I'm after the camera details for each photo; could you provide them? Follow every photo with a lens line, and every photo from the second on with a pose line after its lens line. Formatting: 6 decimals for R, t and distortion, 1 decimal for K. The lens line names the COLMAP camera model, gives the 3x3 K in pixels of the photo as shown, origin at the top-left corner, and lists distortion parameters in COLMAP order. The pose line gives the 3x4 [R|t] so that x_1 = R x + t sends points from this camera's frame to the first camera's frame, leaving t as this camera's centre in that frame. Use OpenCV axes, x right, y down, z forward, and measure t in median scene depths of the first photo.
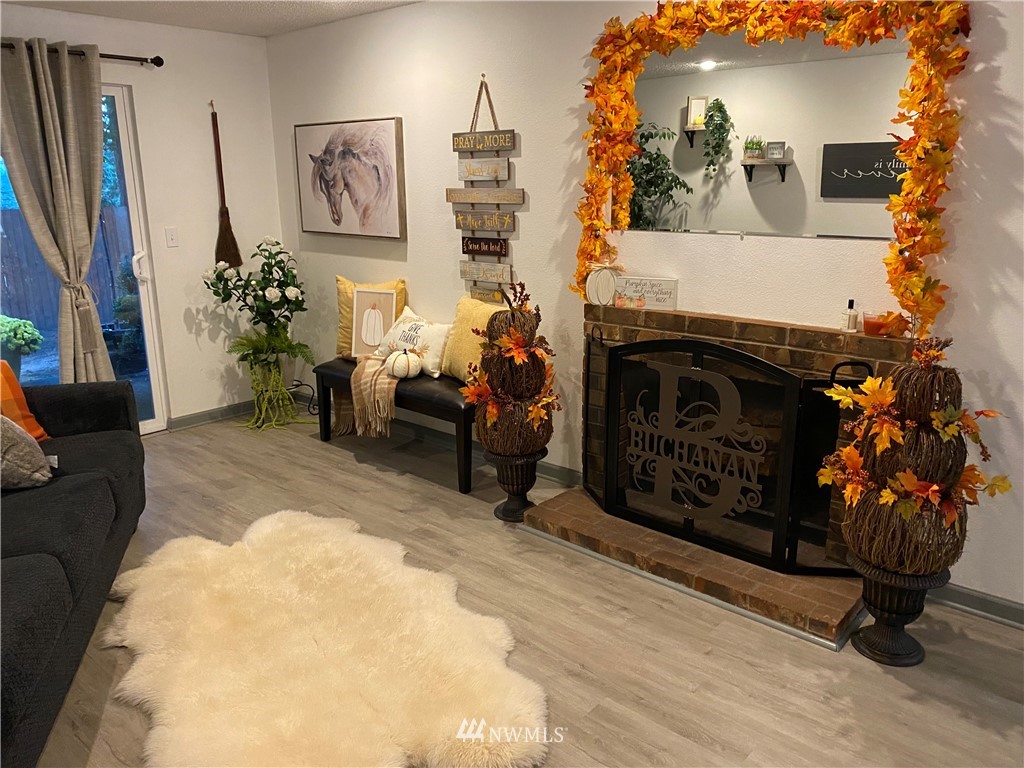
lens RADIAL K [[788.3, 0, 518.2], [0, 788.3, 379.2], [0, 0, 1]] dist [0.054940, -0.059779]
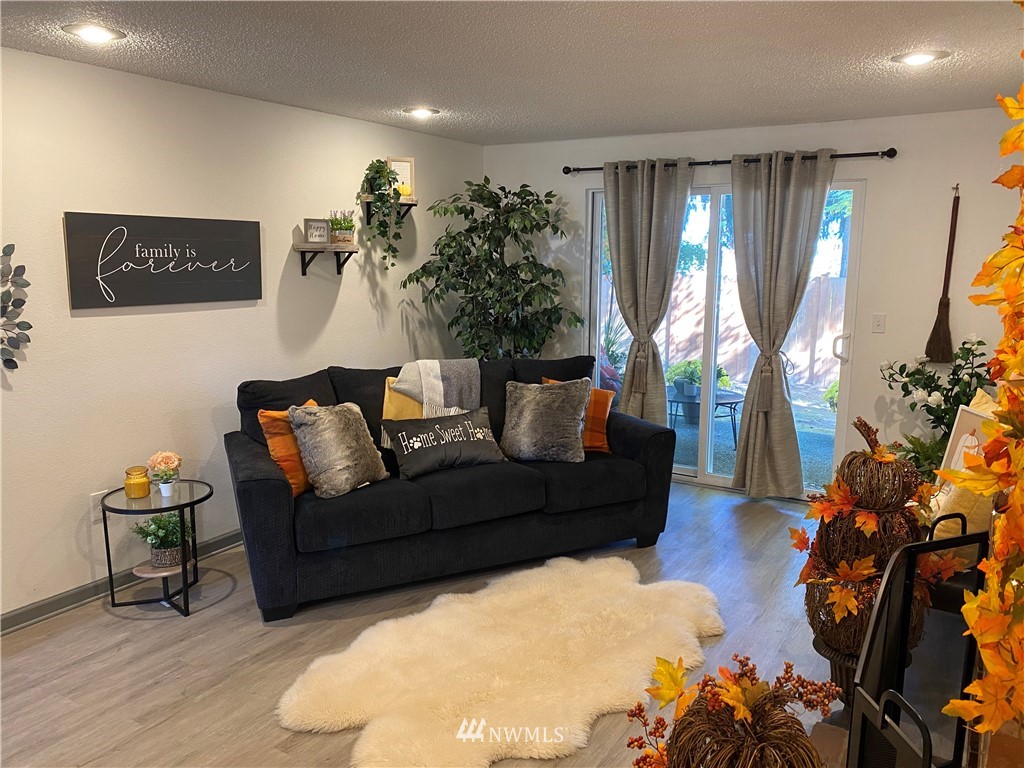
lens RADIAL K [[788.3, 0, 508.8], [0, 788.3, 381.0], [0, 0, 1]] dist [0.054940, -0.059779]
pose [[0.166307, 0.171669, -0.971016, 0.548855], [-0.251552, 0.959534, 0.126556, -0.139457], [0.953448, 0.223214, 0.202761, 0.437097]]
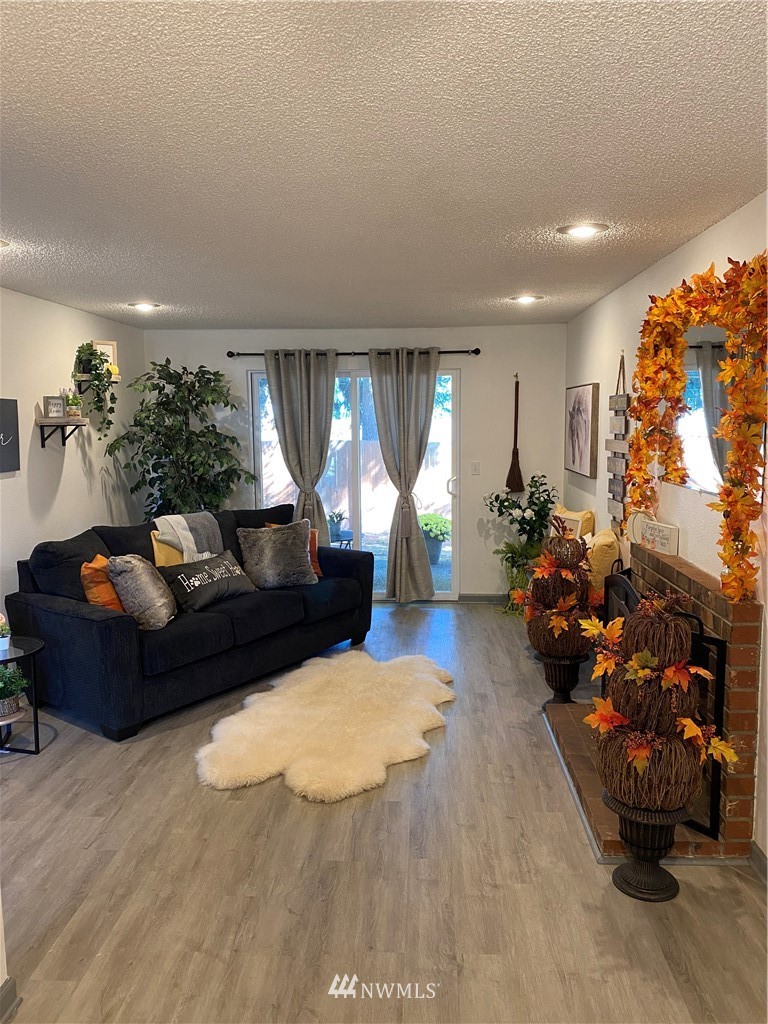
lens RADIAL K [[788.3, 0, 378.6], [0, 788.3, 507.6], [0, 0, 1]] dist [0.054940, -0.059779]
pose [[0.616740, 0.092081, -0.781763, 0.673155], [-0.189967, 0.981191, -0.034296, -0.031345], [0.763901, 0.169661, 0.622632, -0.006303]]
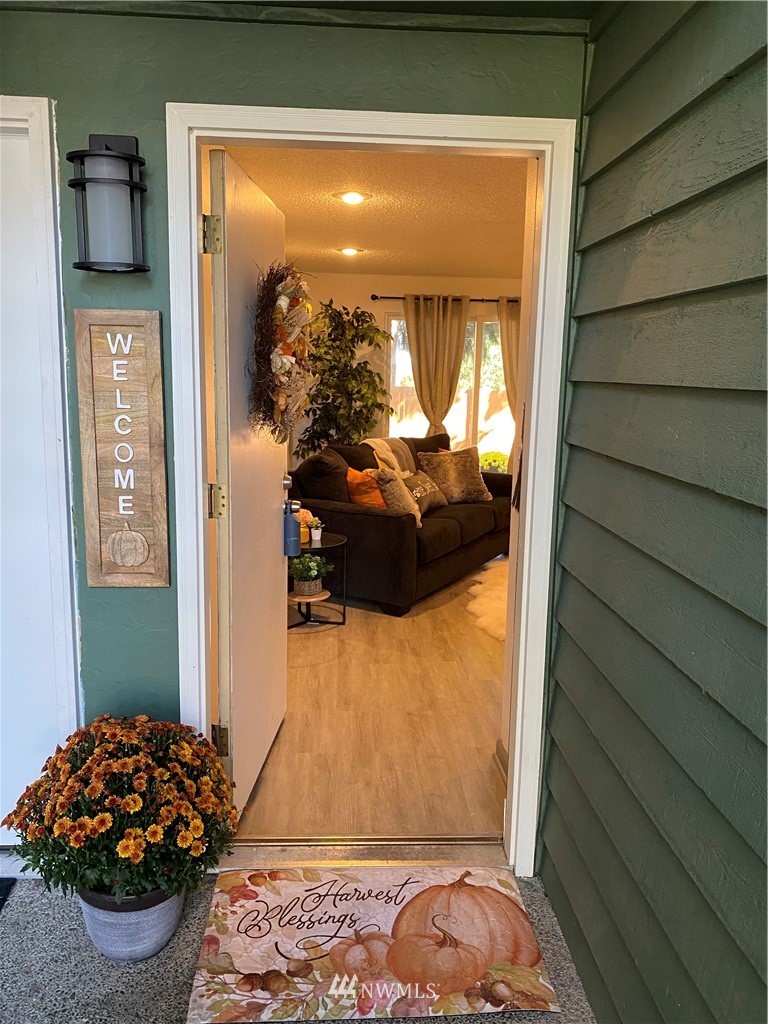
lens RADIAL K [[788.3, 0, 378.3], [0, 788.3, 516.8], [0, 0, 1]] dist [0.054940, -0.059779]
pose [[0.701312, 0.155678, -0.695648, 0.517332], [-0.202236, 0.979218, 0.015254, 0.123438], [0.683566, 0.129987, 0.718221, -0.506970]]
